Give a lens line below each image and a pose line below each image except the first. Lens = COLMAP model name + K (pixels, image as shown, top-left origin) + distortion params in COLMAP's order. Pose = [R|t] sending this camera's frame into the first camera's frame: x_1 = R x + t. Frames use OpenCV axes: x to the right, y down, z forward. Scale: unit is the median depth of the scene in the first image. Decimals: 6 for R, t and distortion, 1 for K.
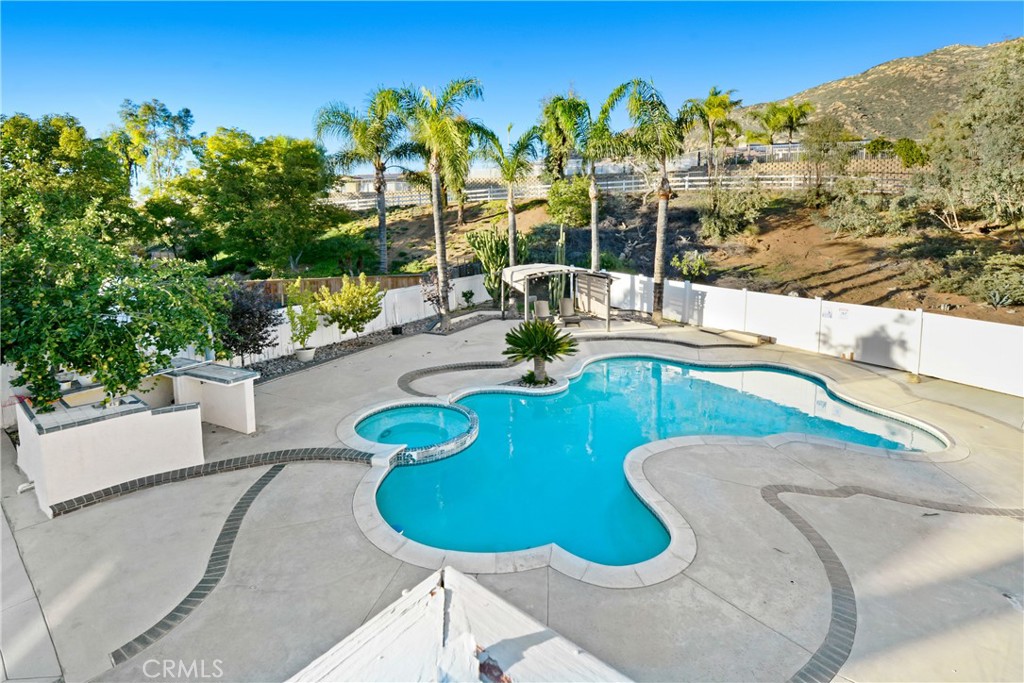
lens RADIAL K [[422.8, 0, 494.9], [0, 422.8, 318.3], [0, 0, 1]] dist [0.002506, 0.000587]
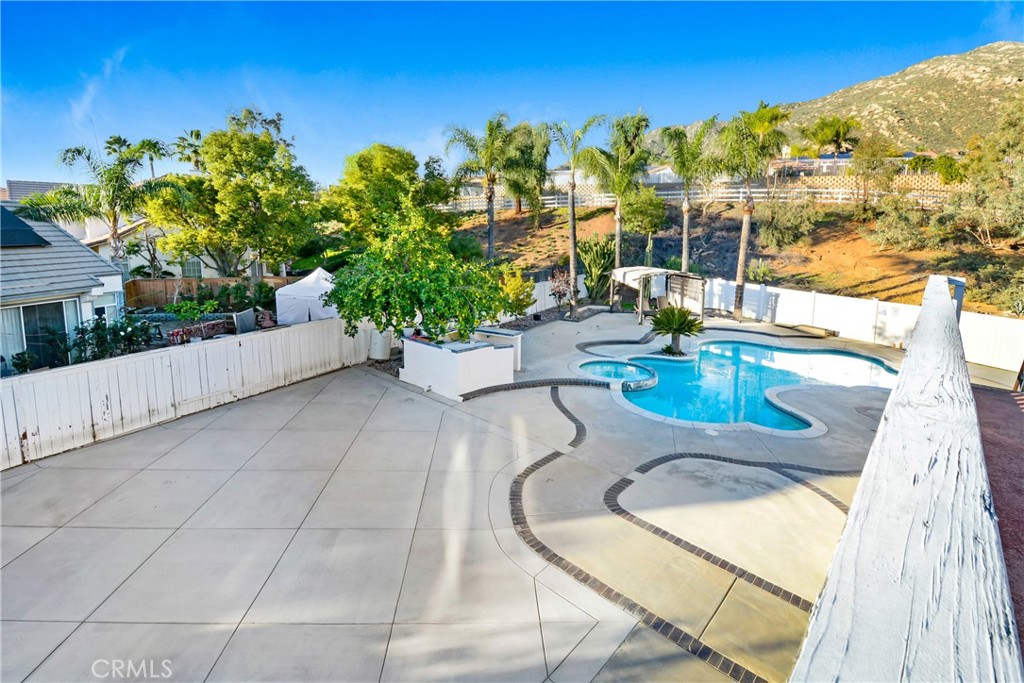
lens RADIAL K [[449.9, 0, 516.7], [0, 449.9, 337.8], [0, 0, 1]] dist [-0.000115, -0.001328]
pose [[0.999628, 0.020086, 0.018456, -0.157084], [-0.020480, 0.999560, 0.021442, 0.030452], [-0.018018, -0.021812, 0.999600, -0.151641]]
